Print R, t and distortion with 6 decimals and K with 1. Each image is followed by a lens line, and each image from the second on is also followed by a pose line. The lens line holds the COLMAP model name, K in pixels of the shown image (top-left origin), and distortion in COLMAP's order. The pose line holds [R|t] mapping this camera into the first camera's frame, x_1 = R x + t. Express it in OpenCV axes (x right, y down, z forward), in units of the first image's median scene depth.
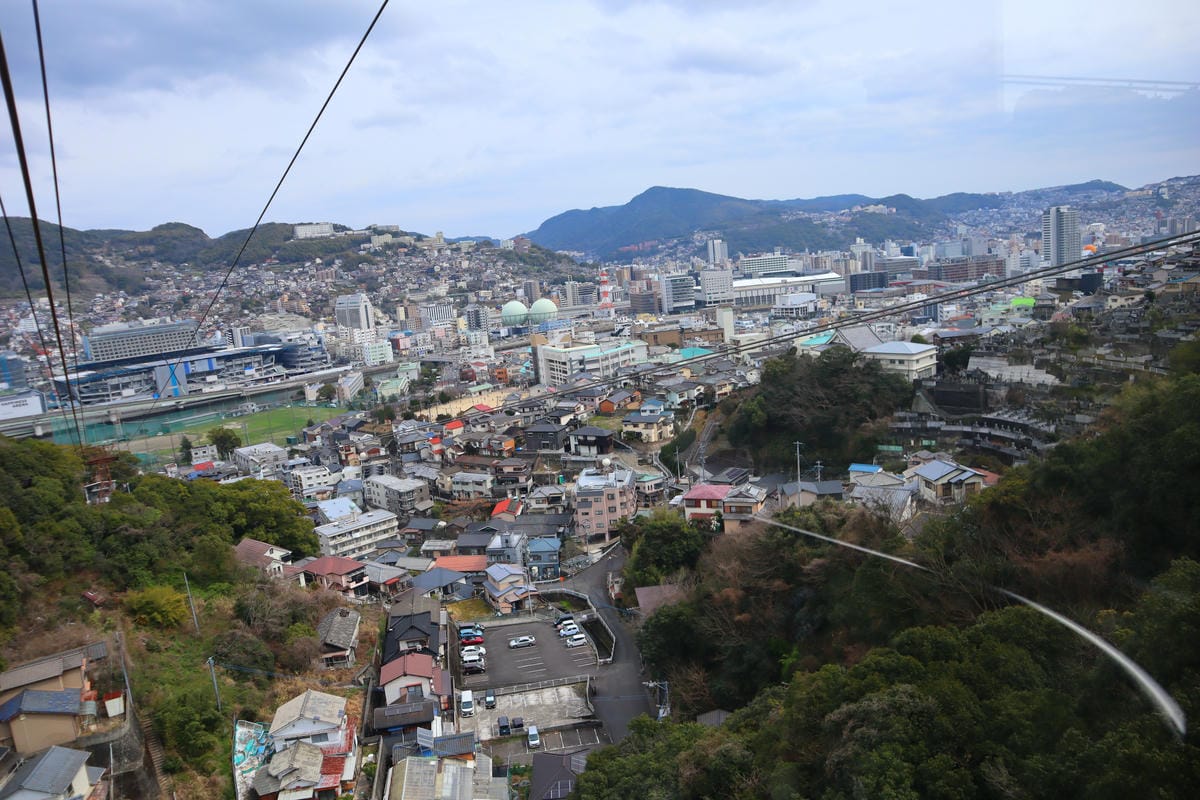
lens RADIAL K [[885.5, 0, 596.8], [0, 885.5, 378.4], [0, 0, 1]] dist [-0.080308, 0.081908]
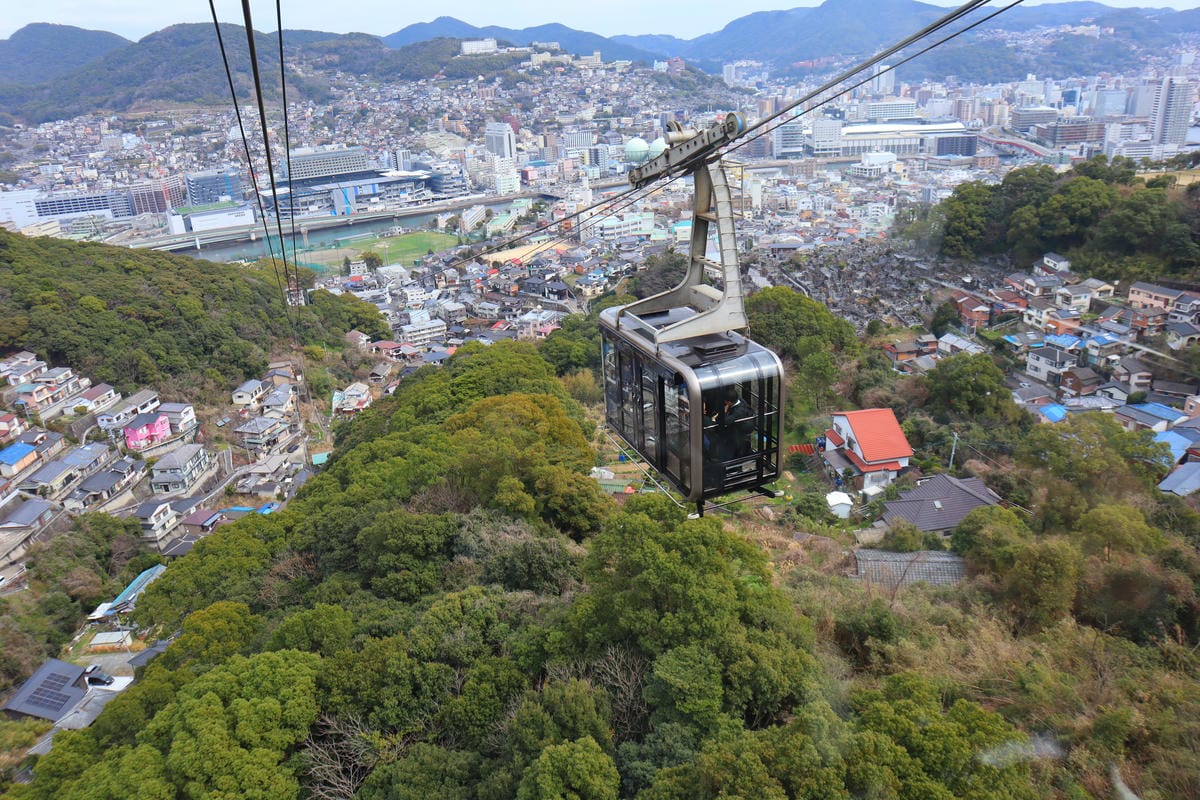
lens RADIAL K [[885.5, 0, 596.8], [0, 885.5, 378.4], [0, 0, 1]] dist [-0.080308, 0.081908]
pose [[0.979276, 0.105516, -0.172875, 0.116641], [-0.066424, 0.973679, 0.218028, -0.043841], [0.191330, -0.202027, 0.960509, -0.205473]]
